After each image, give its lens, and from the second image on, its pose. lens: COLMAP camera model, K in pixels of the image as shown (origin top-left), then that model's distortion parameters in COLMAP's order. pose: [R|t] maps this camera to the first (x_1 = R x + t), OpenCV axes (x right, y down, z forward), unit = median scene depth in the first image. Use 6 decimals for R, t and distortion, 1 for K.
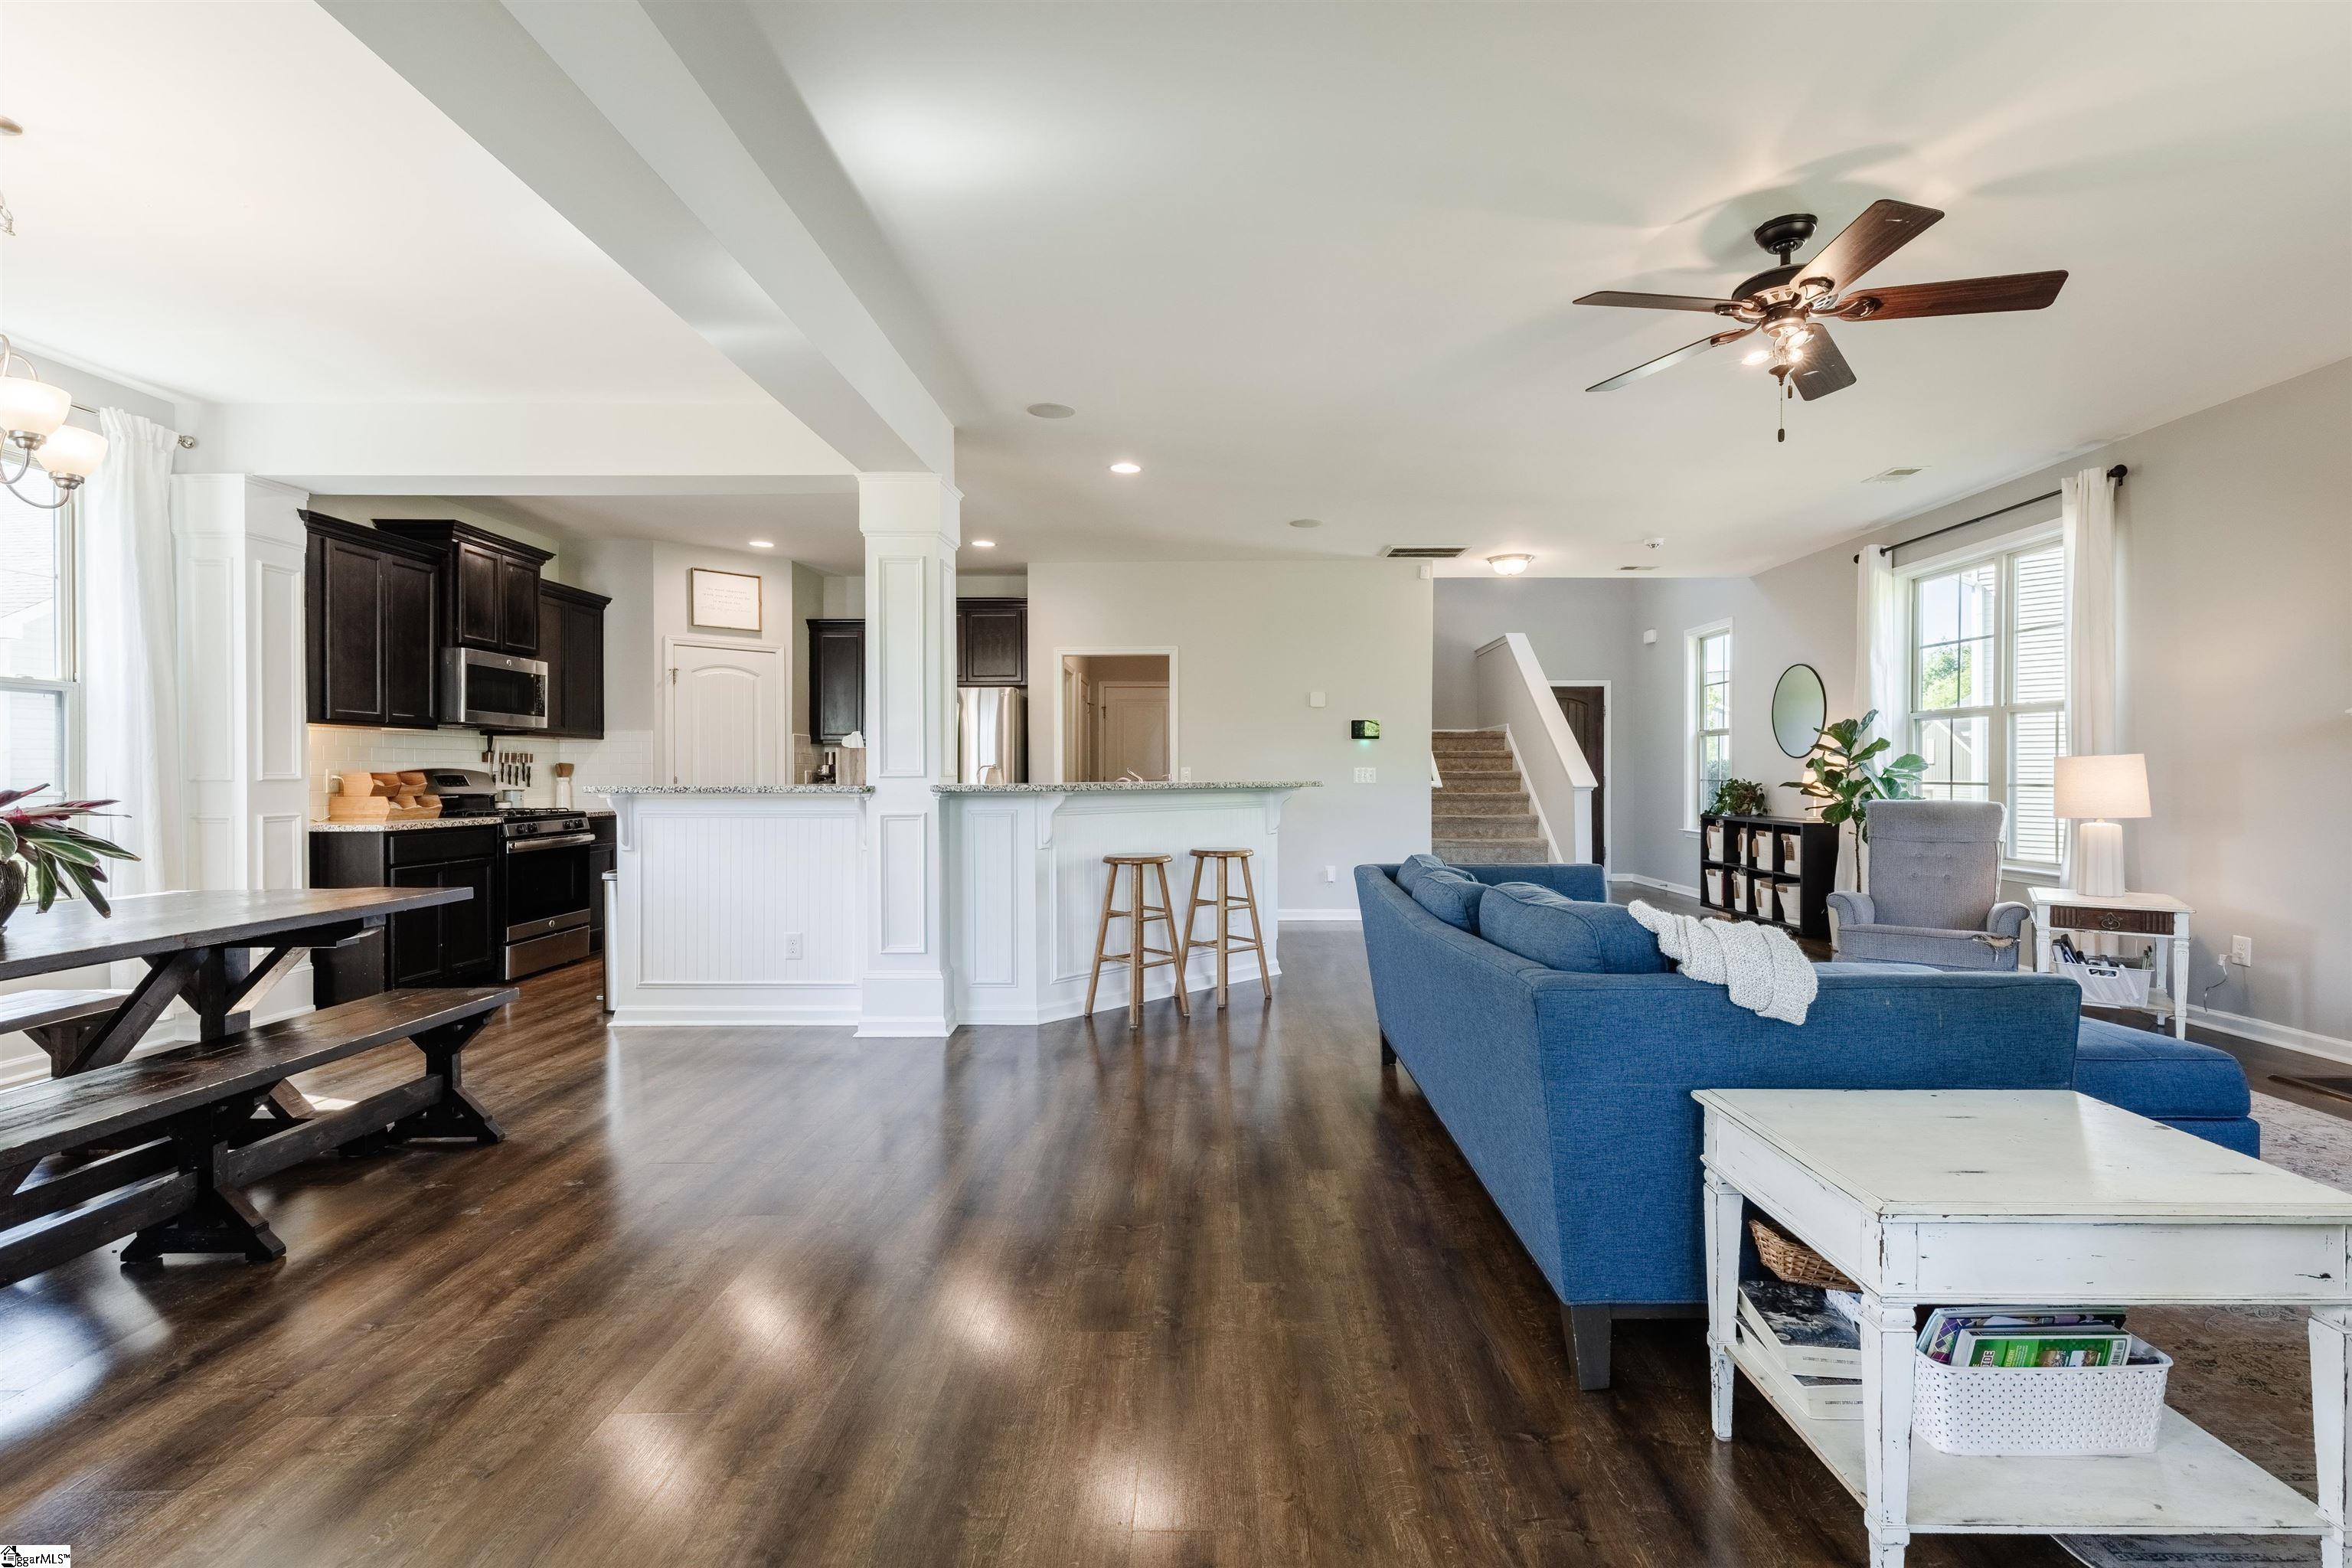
lens RADIAL K [[1051.5, 0, 1193.4], [0, 1051.5, 772.3], [0, 0, 1]] dist [0.007989, -0.001665]
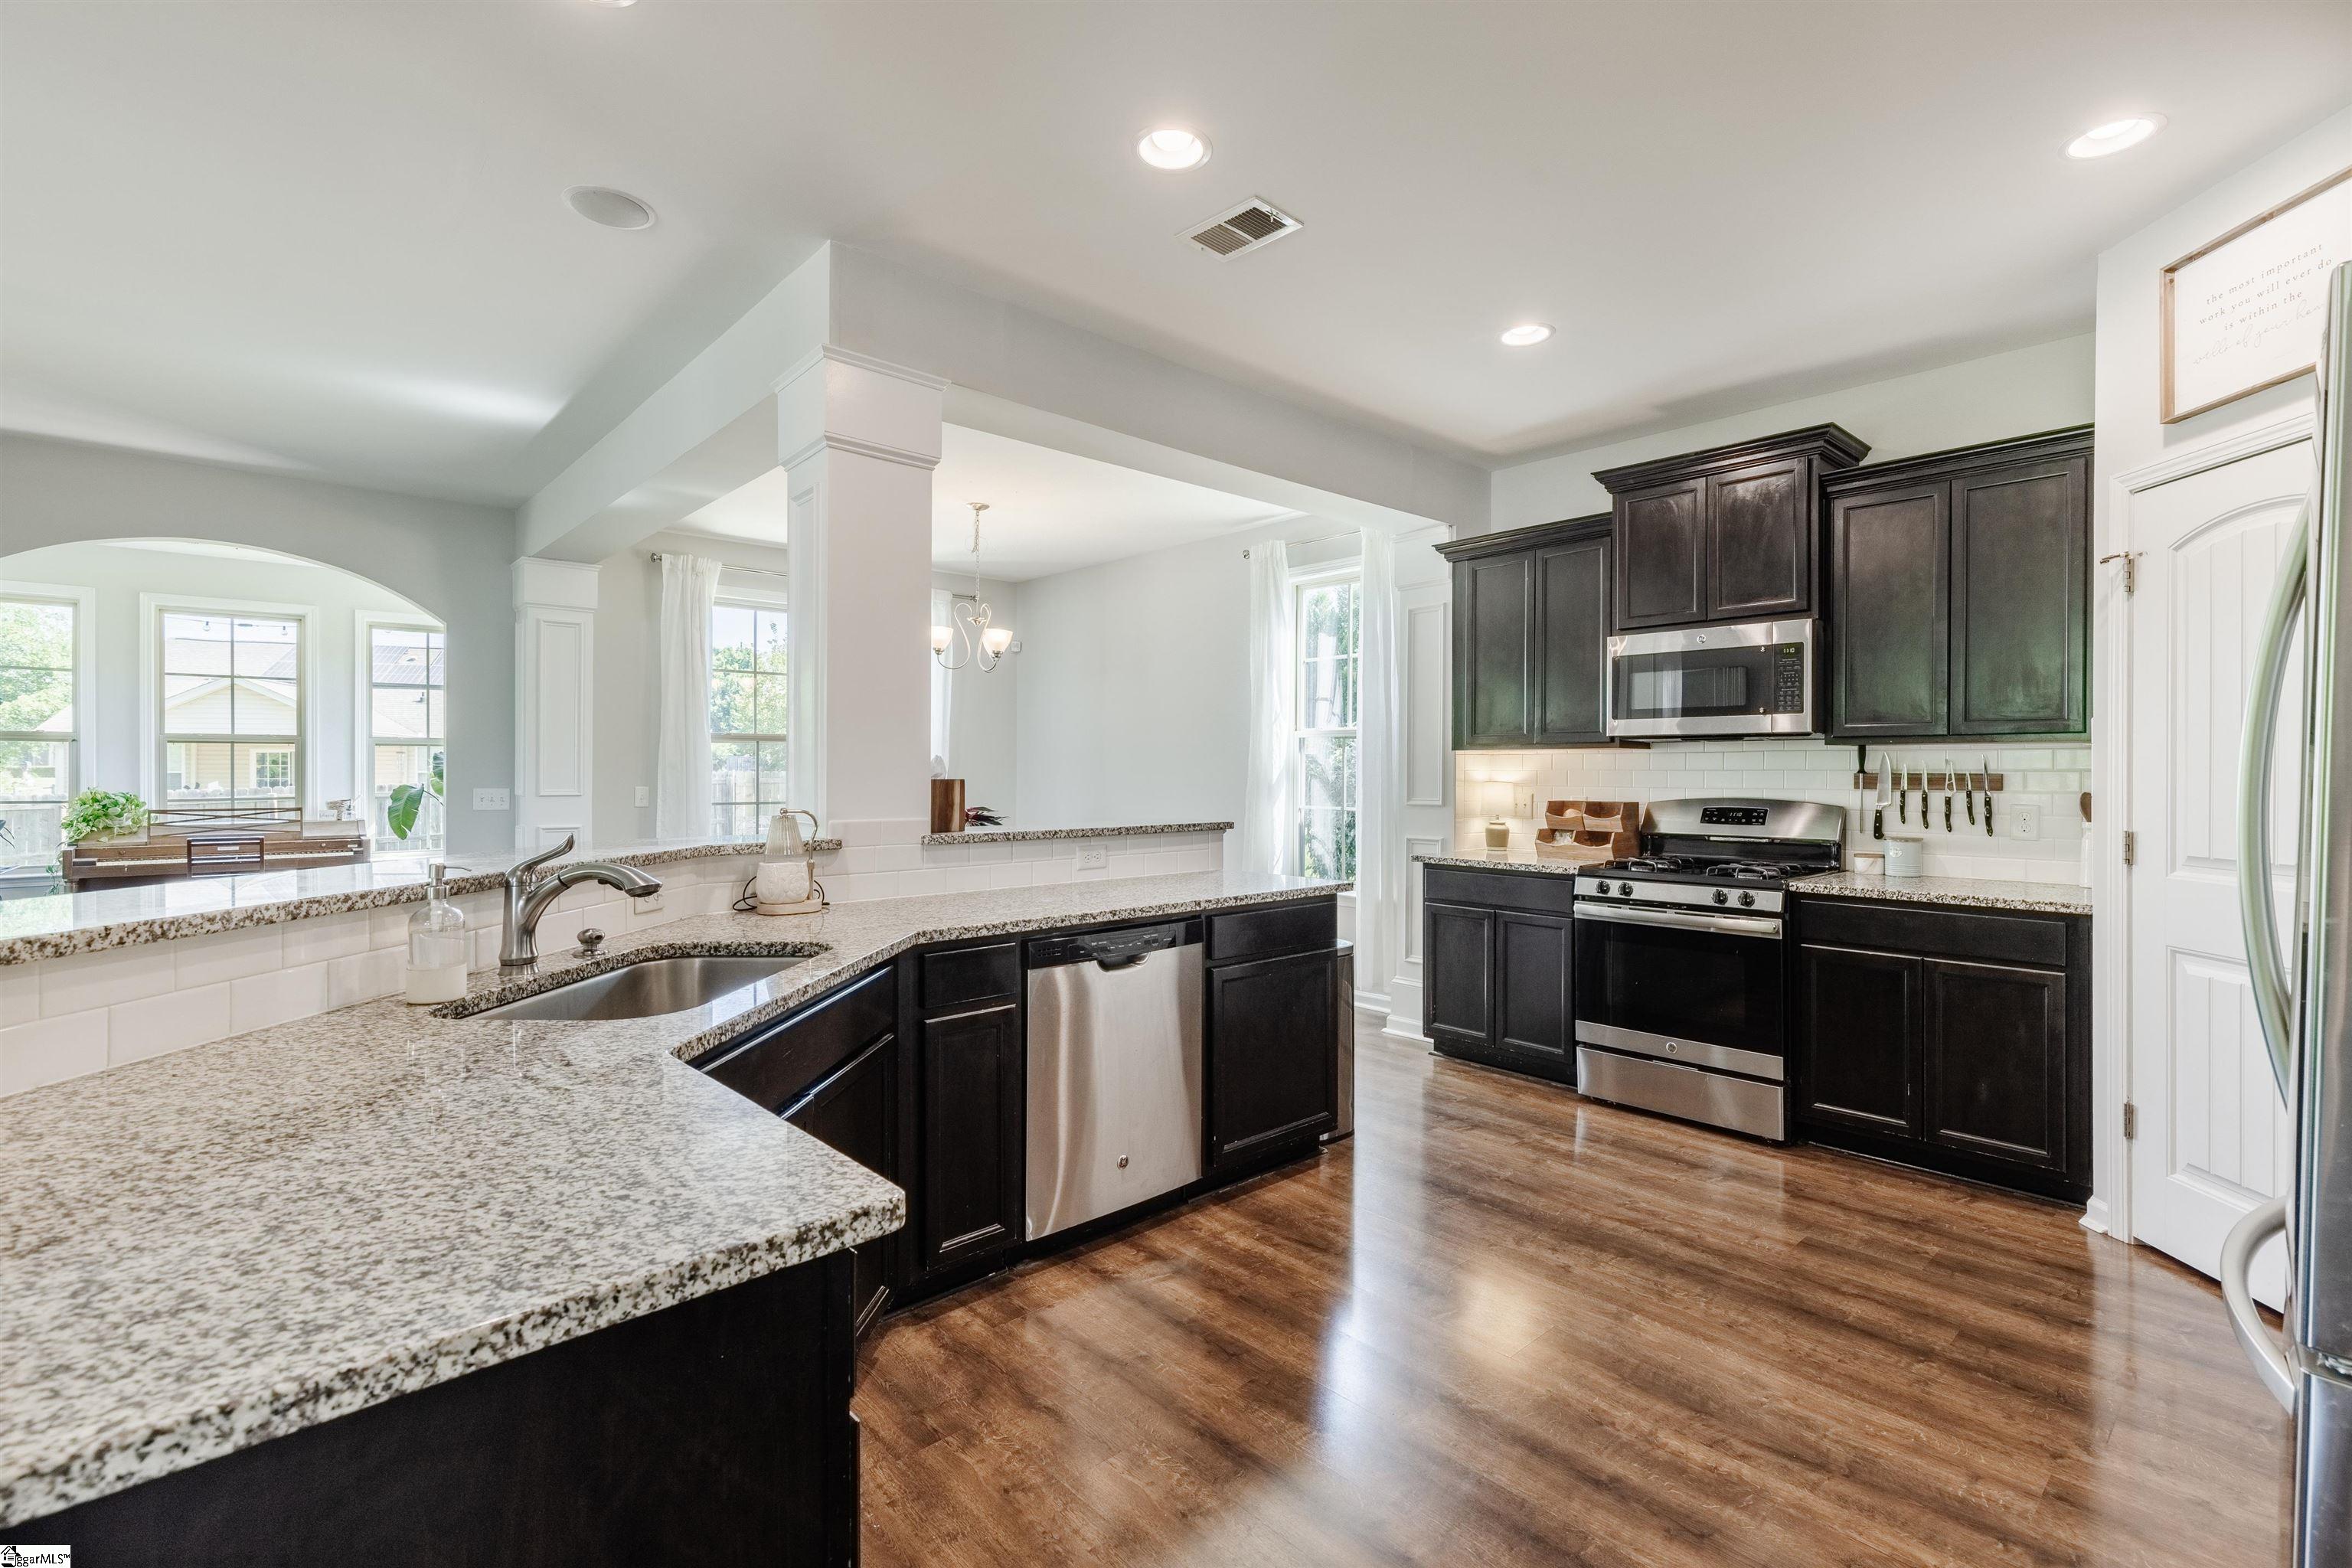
lens RADIAL K [[1051.5, 0, 1176.7], [0, 1051.5, 775.4], [0, 0, 1]] dist [0.007989, -0.001665]
pose [[-0.732793, 0.004345, -0.680438, 0.046171], [0.000787, 0.999984, 0.005537, -0.028972], [0.680452, 0.003522, -0.732784, 1.592434]]
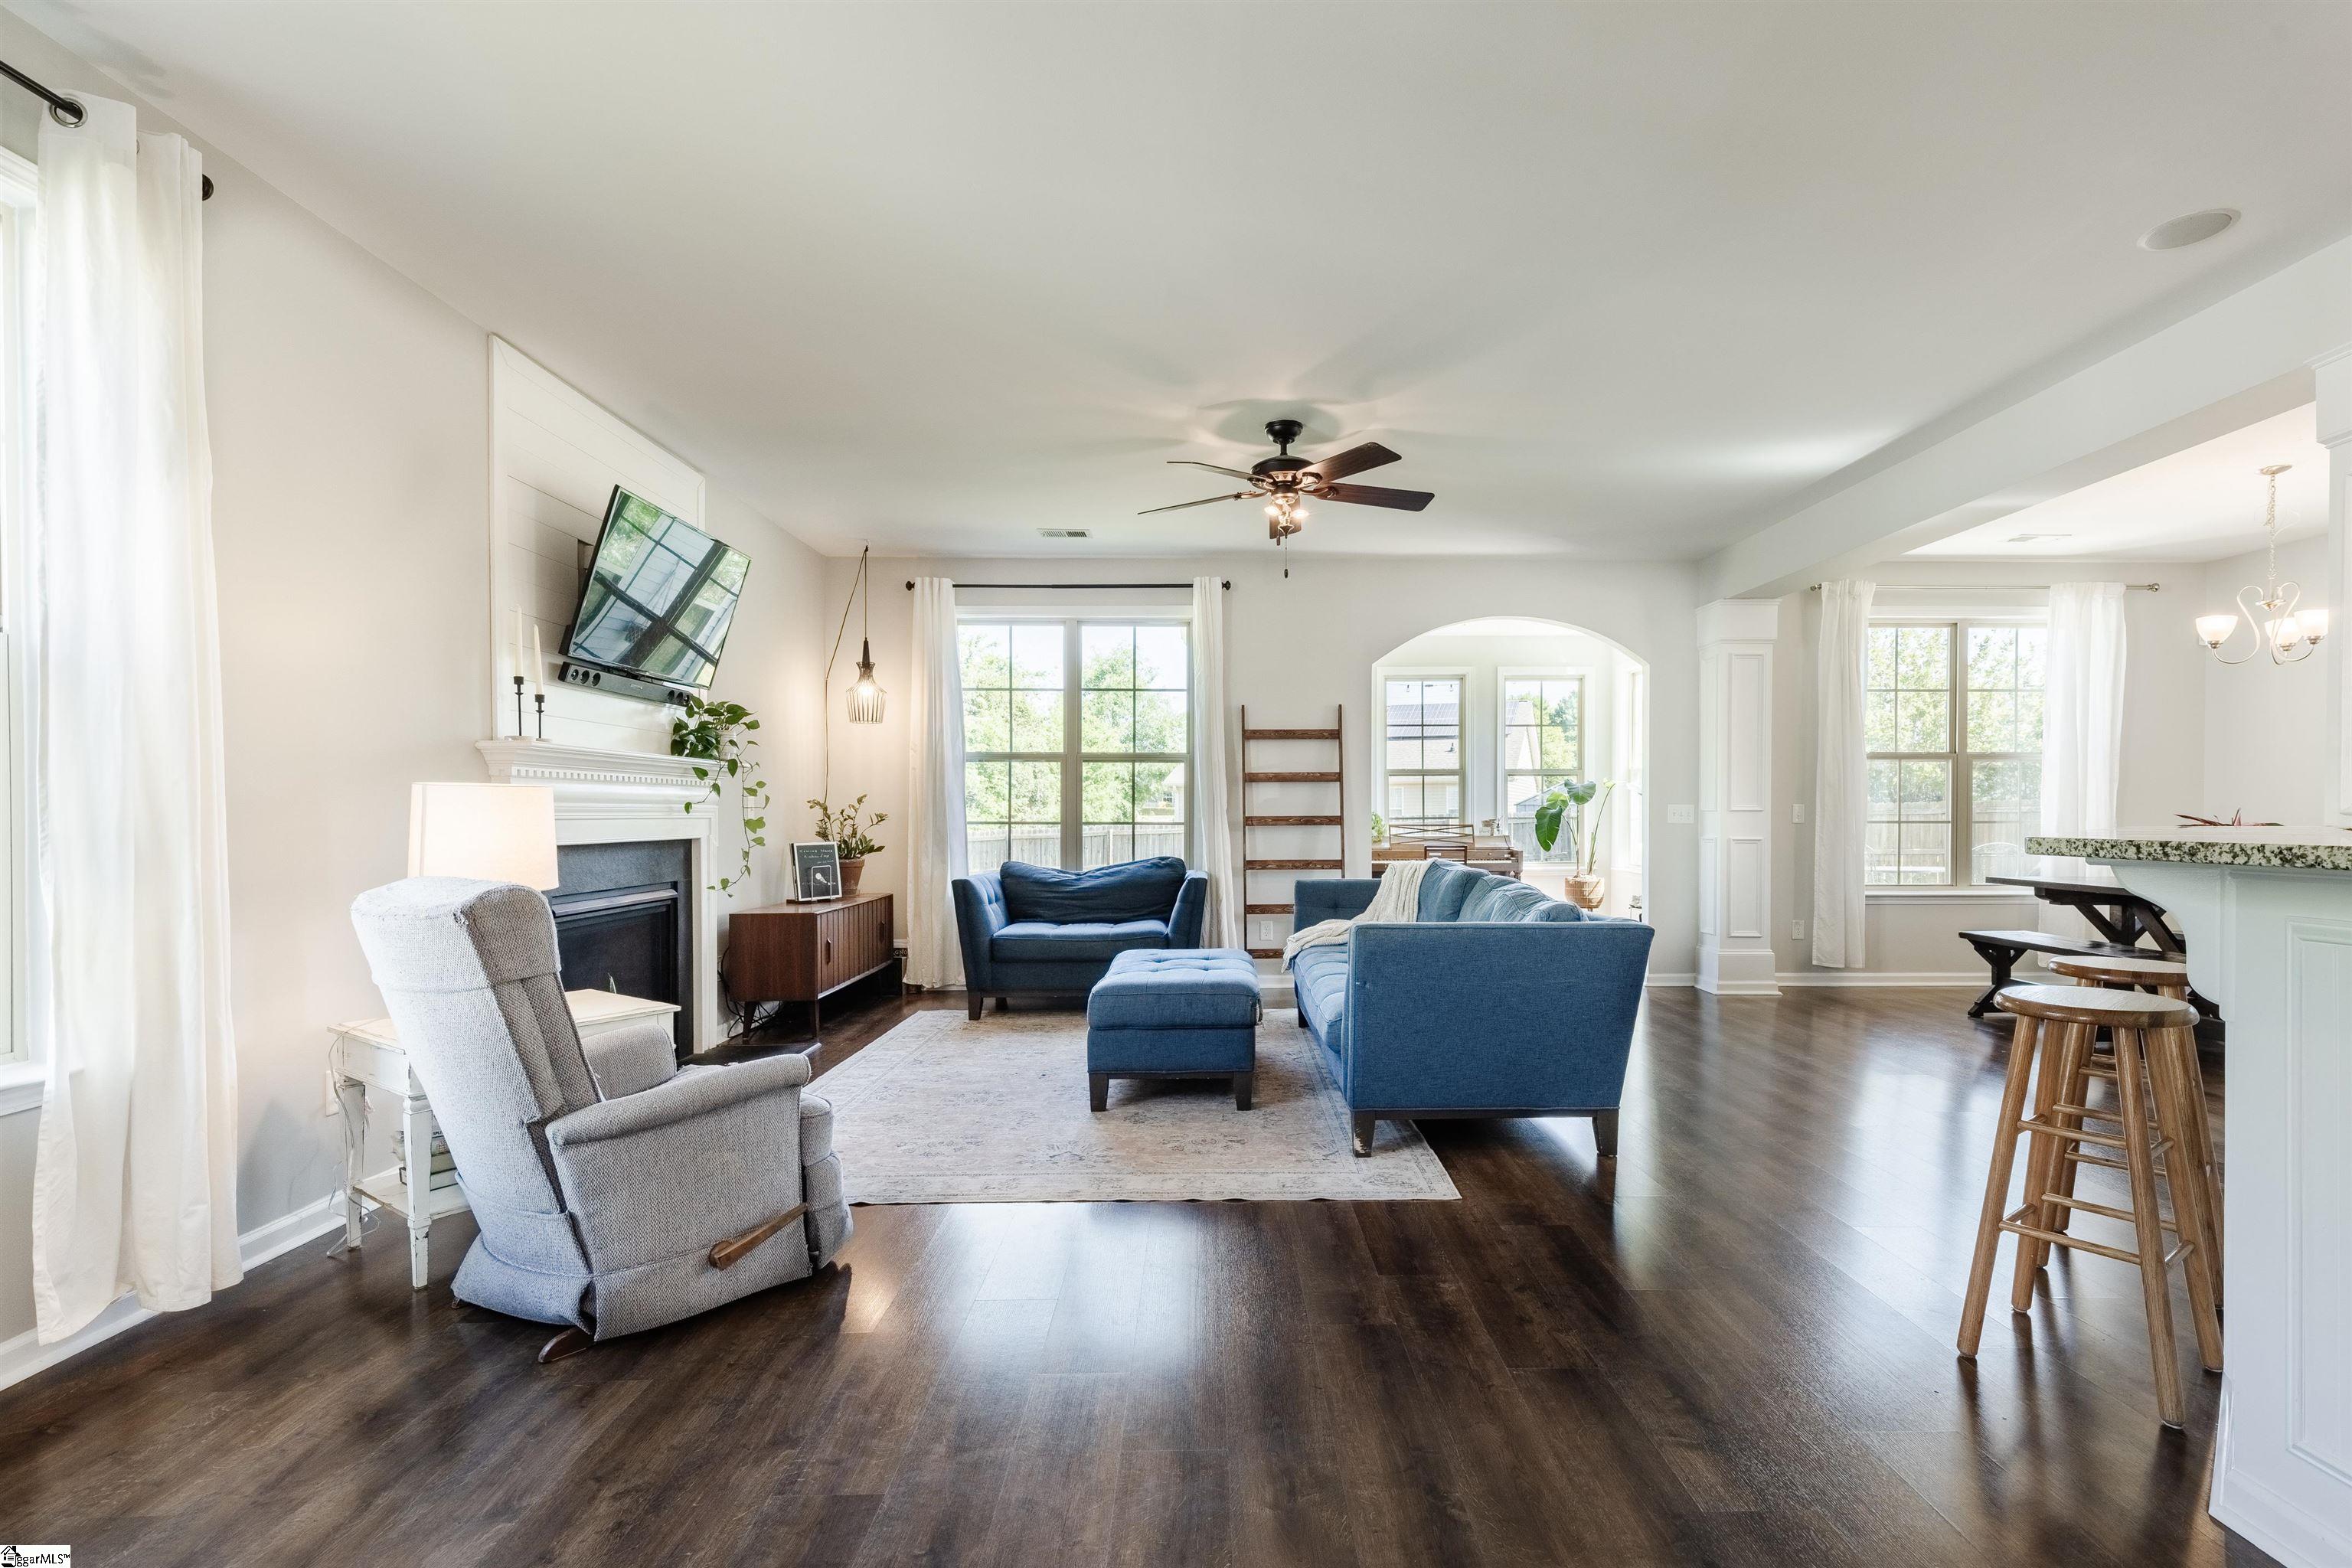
lens RADIAL K [[1051.5, 0, 1236.2], [0, 1051.5, 829.4], [0, 0, 1]] dist [0.007989, -0.001665]
pose [[-0.999439, 0.001442, -0.033454, 0.443176], [0.000850, 0.999843, 0.017698, 0.000492], [0.033475, 0.017660, -0.999284, 1.551356]]
